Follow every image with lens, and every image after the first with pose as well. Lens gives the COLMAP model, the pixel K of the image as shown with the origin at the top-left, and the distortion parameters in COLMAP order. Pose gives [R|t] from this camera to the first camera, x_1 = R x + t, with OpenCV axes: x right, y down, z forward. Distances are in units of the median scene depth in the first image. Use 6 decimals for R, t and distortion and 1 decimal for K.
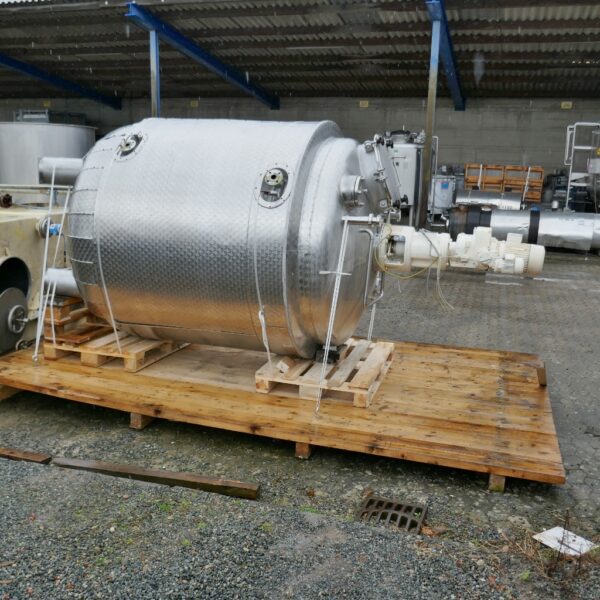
lens RADIAL K [[637.0, 0, 300.0], [0, 637.0, 300.0], [0, 0, 1]] dist [-0.034581, 0.030470]
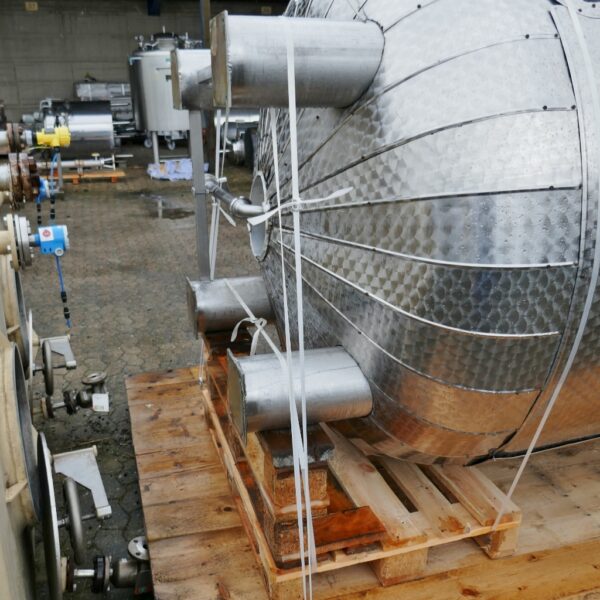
lens RADIAL K [[637.0, 0, 300.0], [0, 637.0, 300.0], [0, 0, 1]] dist [-0.034581, 0.030470]
pose [[0.838138, -0.207262, 0.504547, -0.539516], [0.146128, 0.976503, 0.158392, -0.133358], [-0.525520, -0.059026, 0.848731, 0.707459]]
